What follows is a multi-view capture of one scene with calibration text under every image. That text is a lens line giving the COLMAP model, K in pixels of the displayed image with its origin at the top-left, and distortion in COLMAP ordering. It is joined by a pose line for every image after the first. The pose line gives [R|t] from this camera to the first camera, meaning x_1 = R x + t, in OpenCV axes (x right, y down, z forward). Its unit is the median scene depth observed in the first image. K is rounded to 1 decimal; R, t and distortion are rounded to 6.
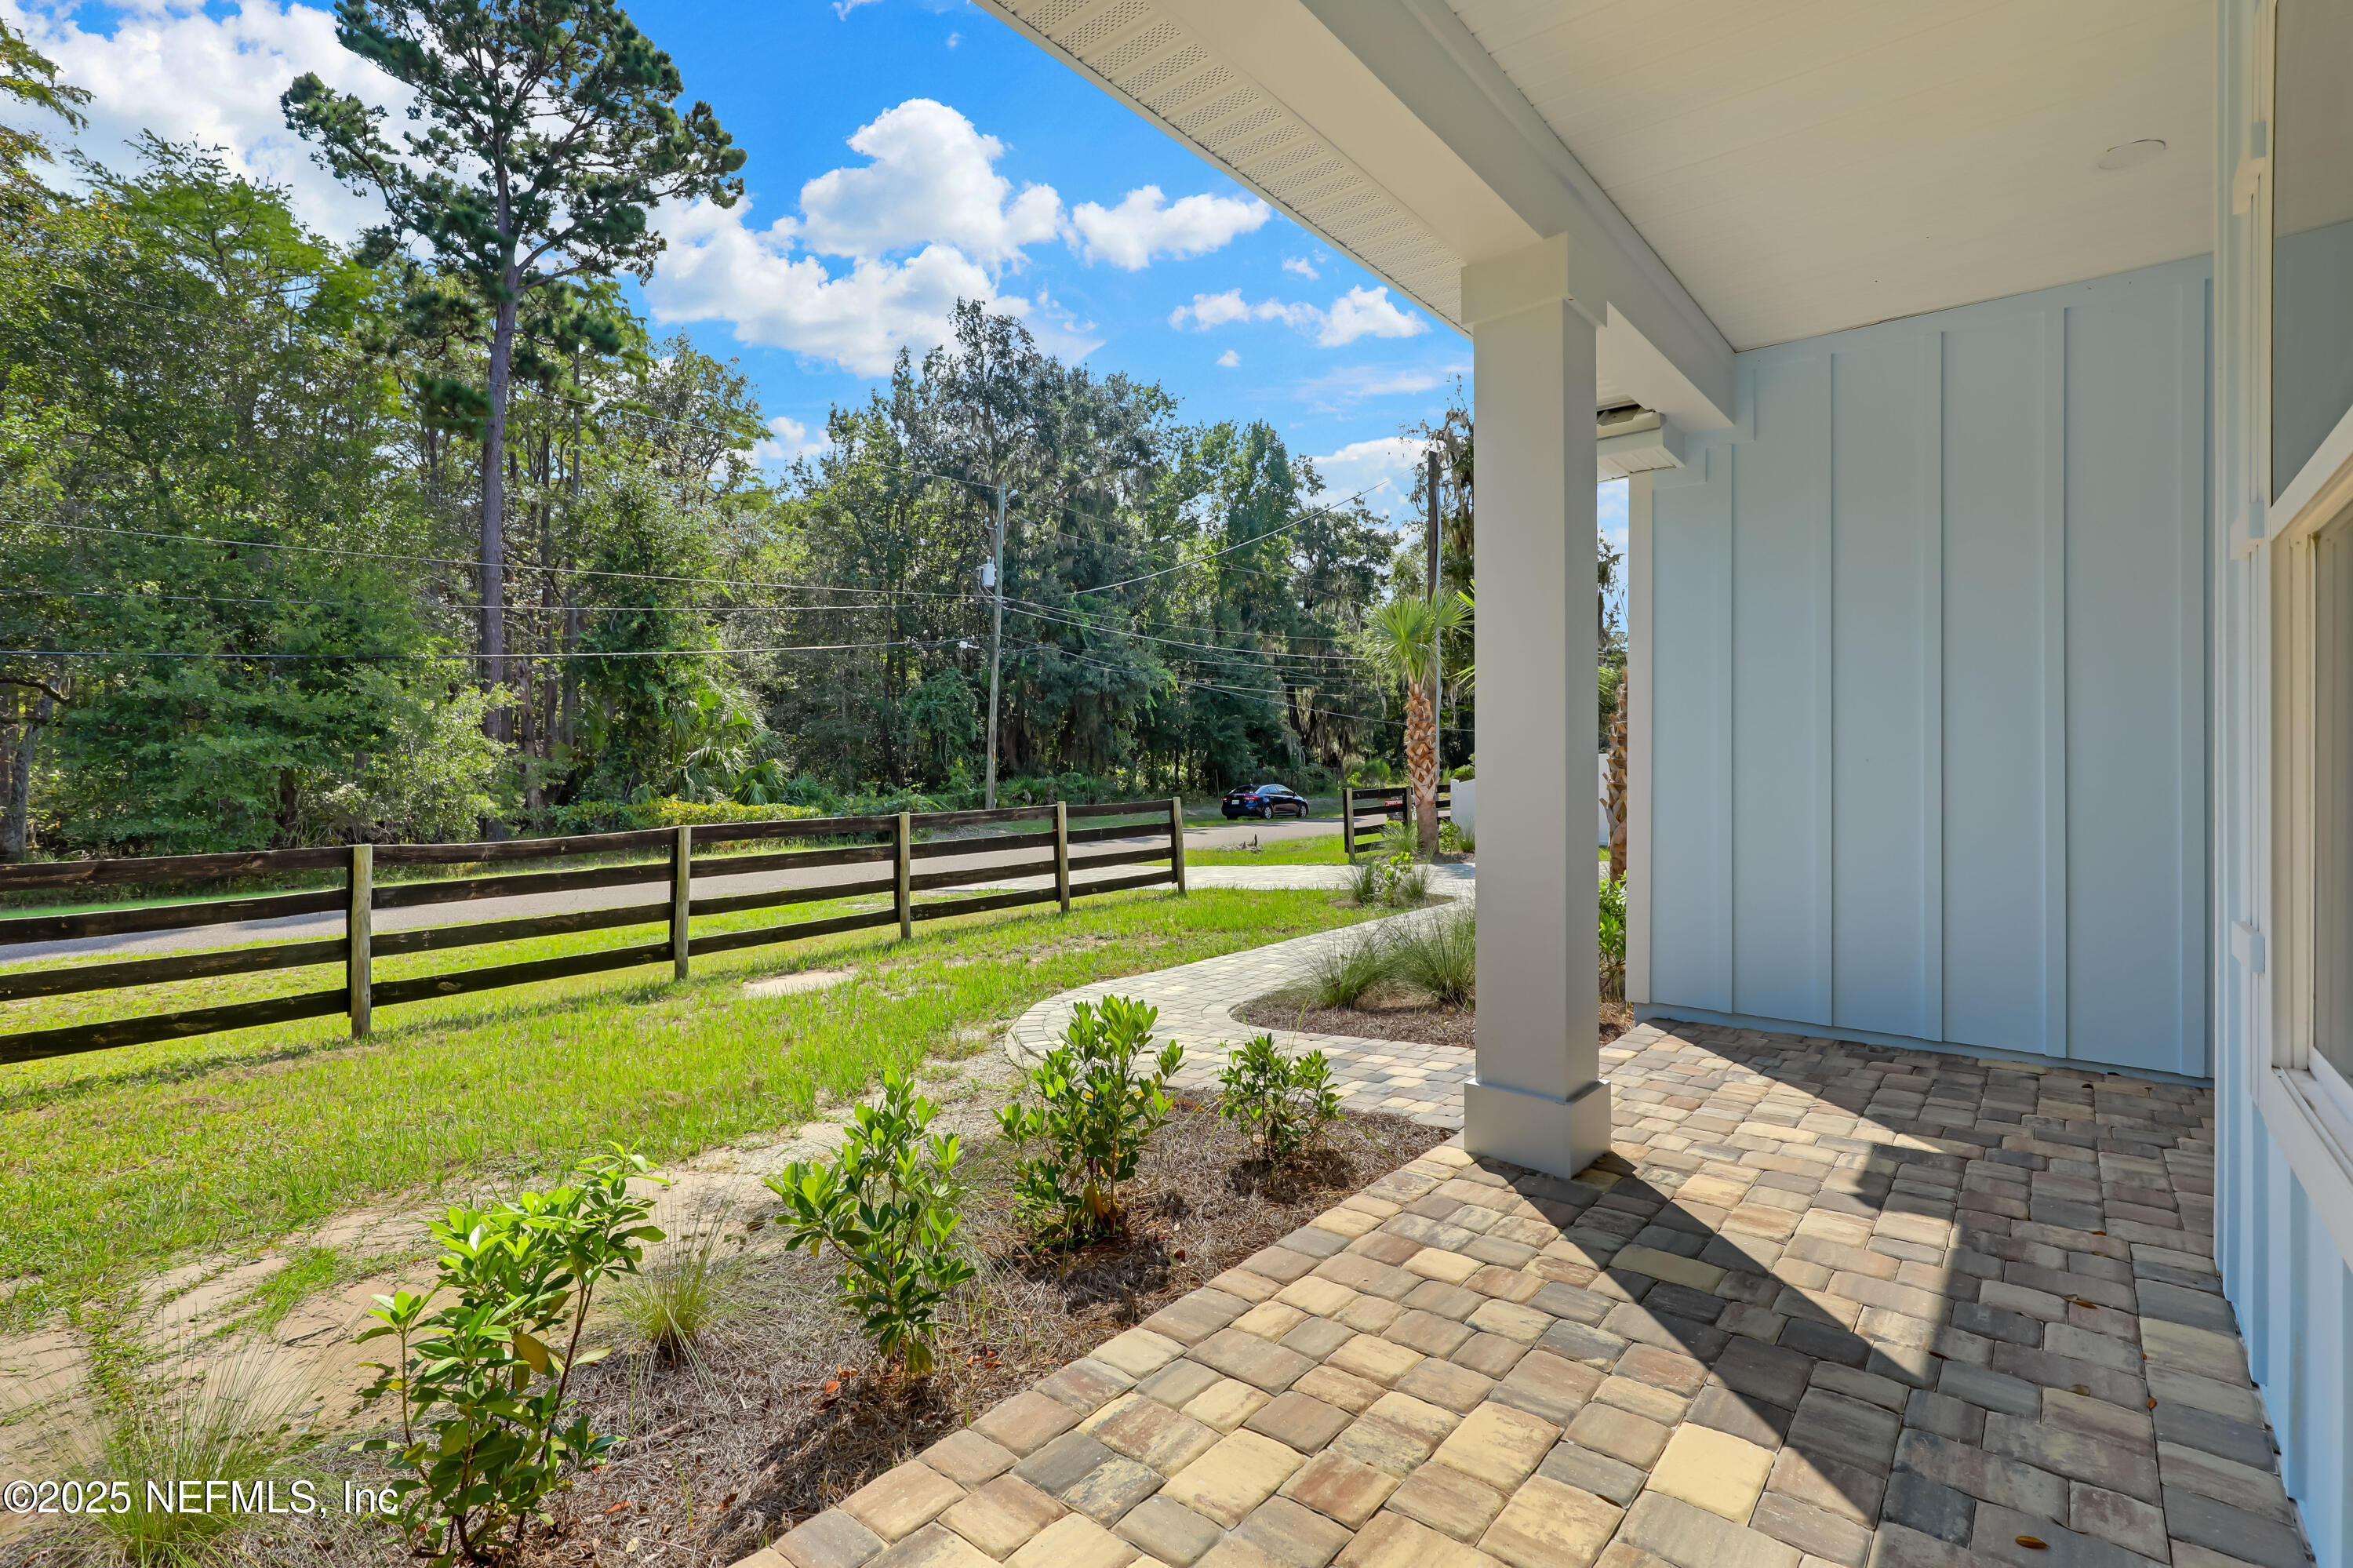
lens RADIAL K [[1102.3, 0, 1183.2], [0, 1102.3, 765.0], [0, 0, 1]] dist [-0.010126, -0.000306]
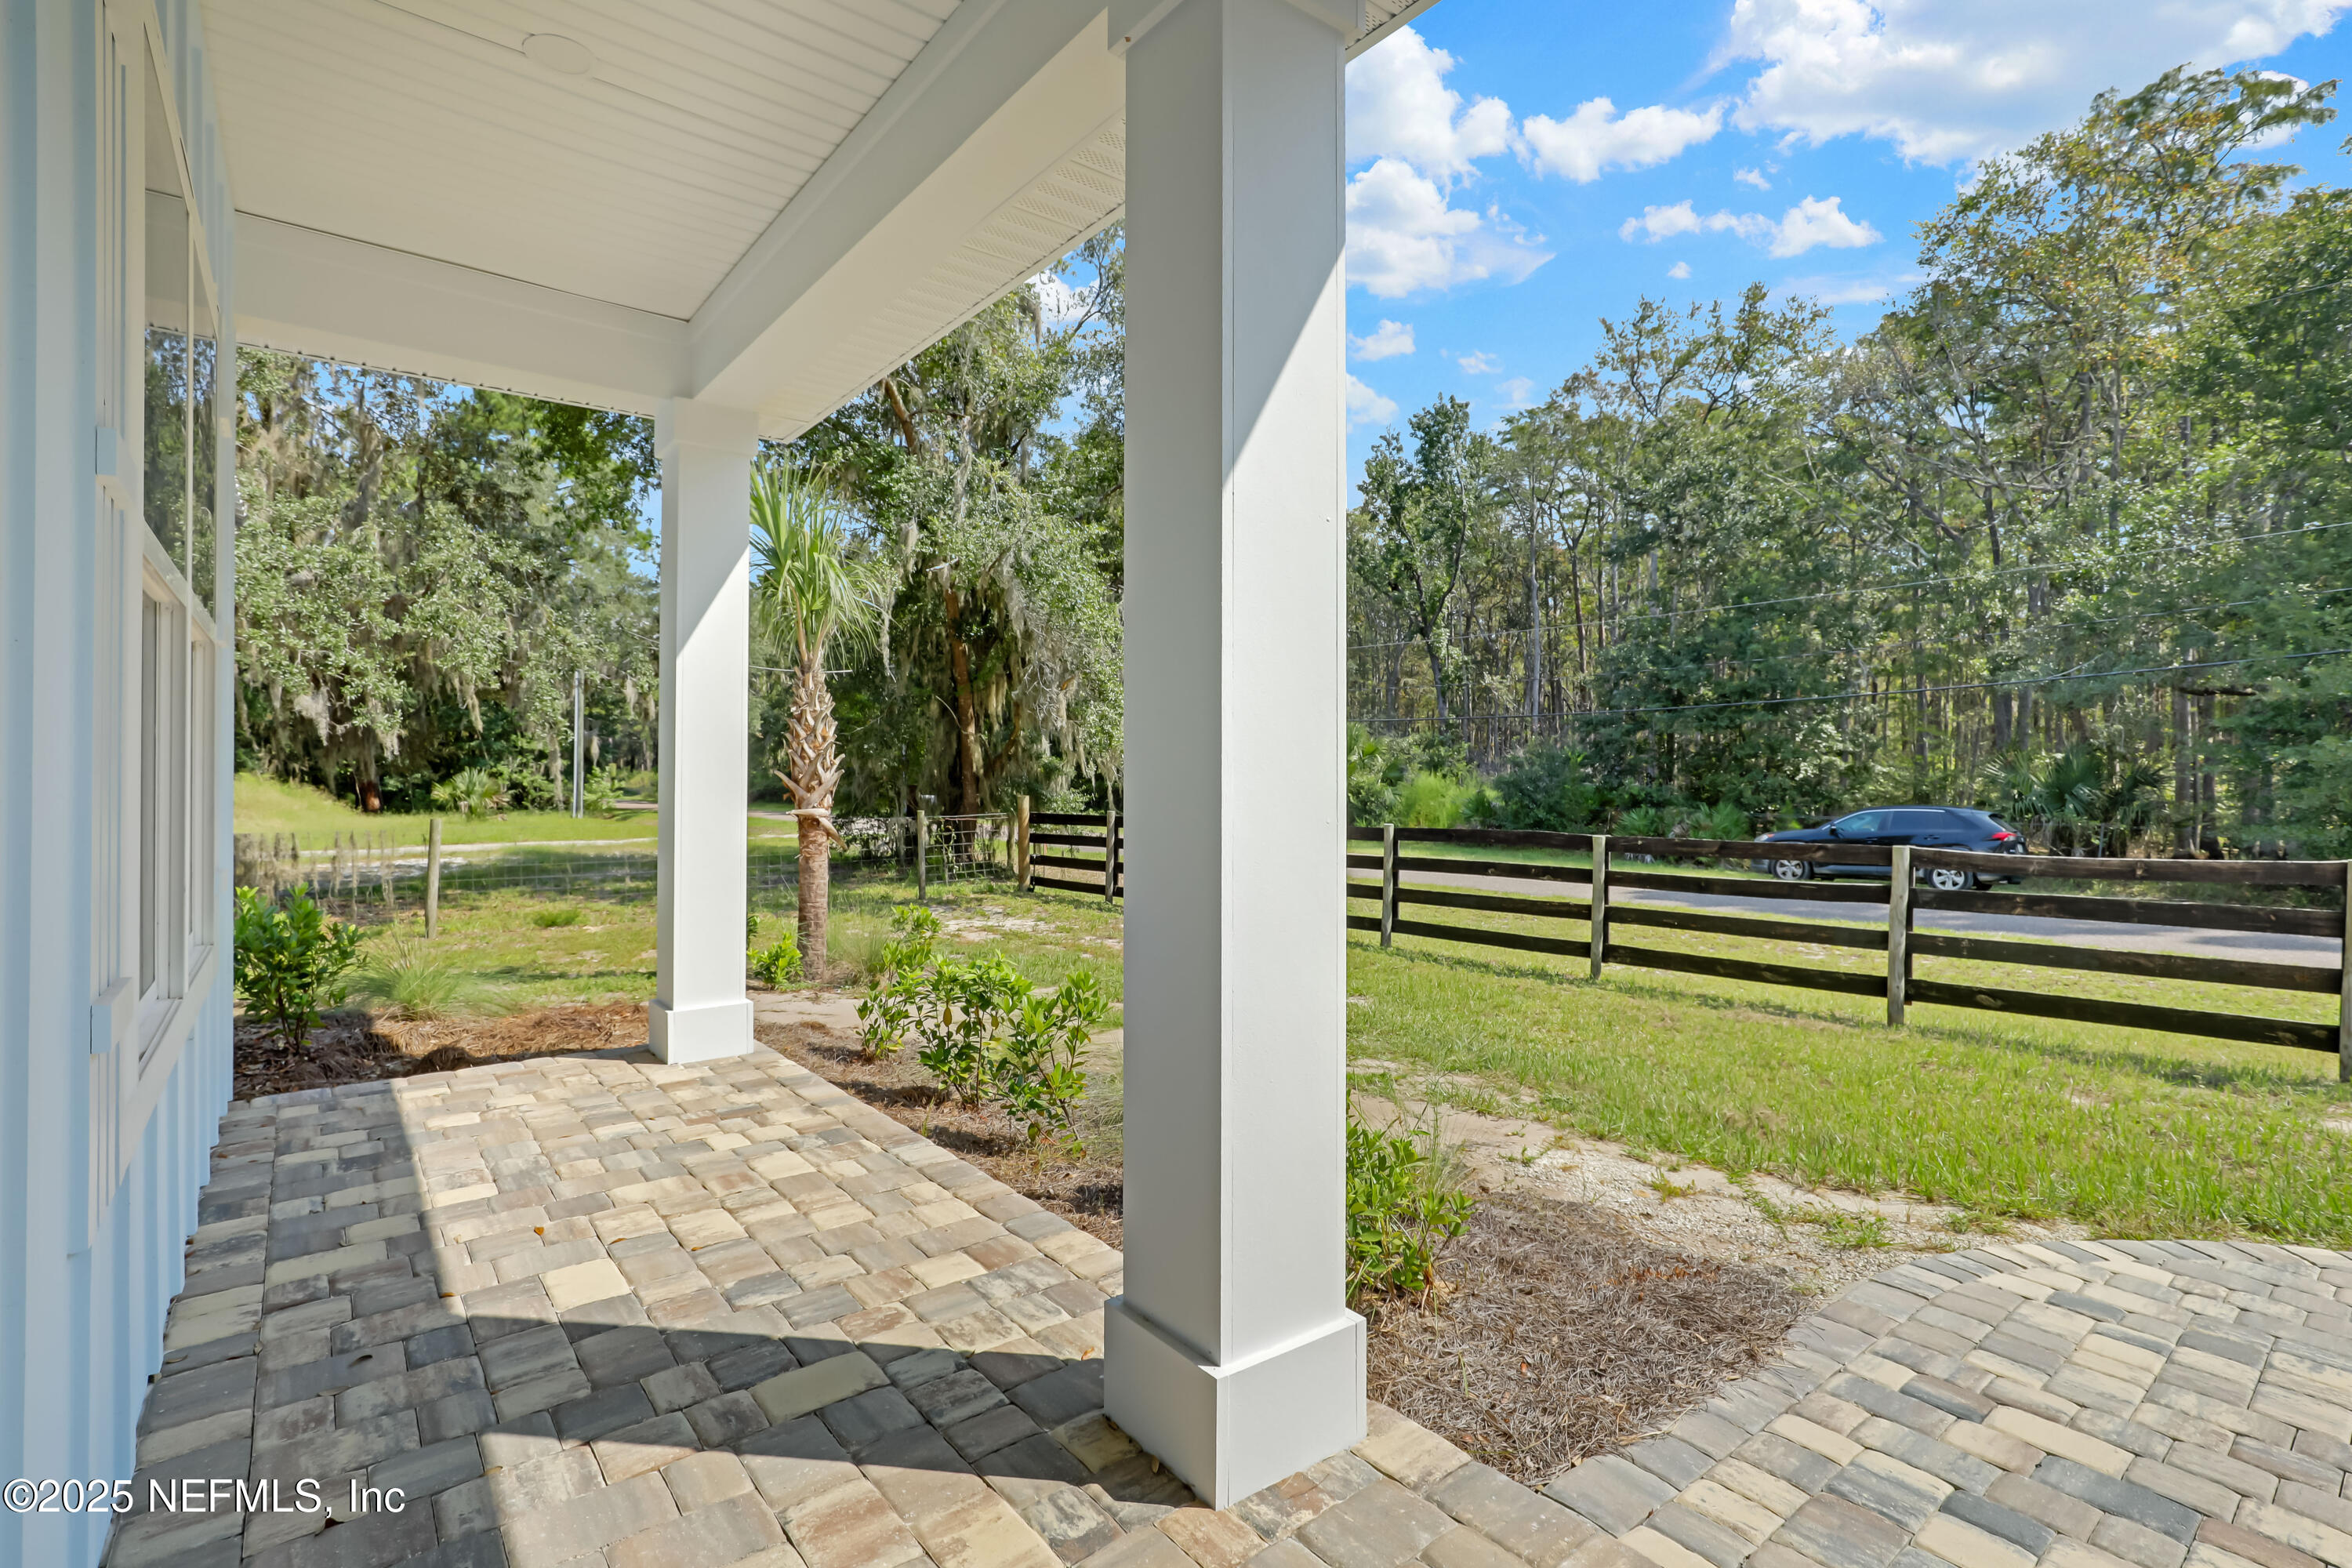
lens RADIAL K [[1101.8, 0, 1182.7], [0, 1101.8, 765.0], [0, 0, 1]] dist [-0.010126, -0.000306]
pose [[-0.215768, -0.007437, -0.976416, 1.177794], [0.002283, 0.999964, -0.008121, 0.001176], [0.976442, -0.003981, -0.215744, 1.432445]]
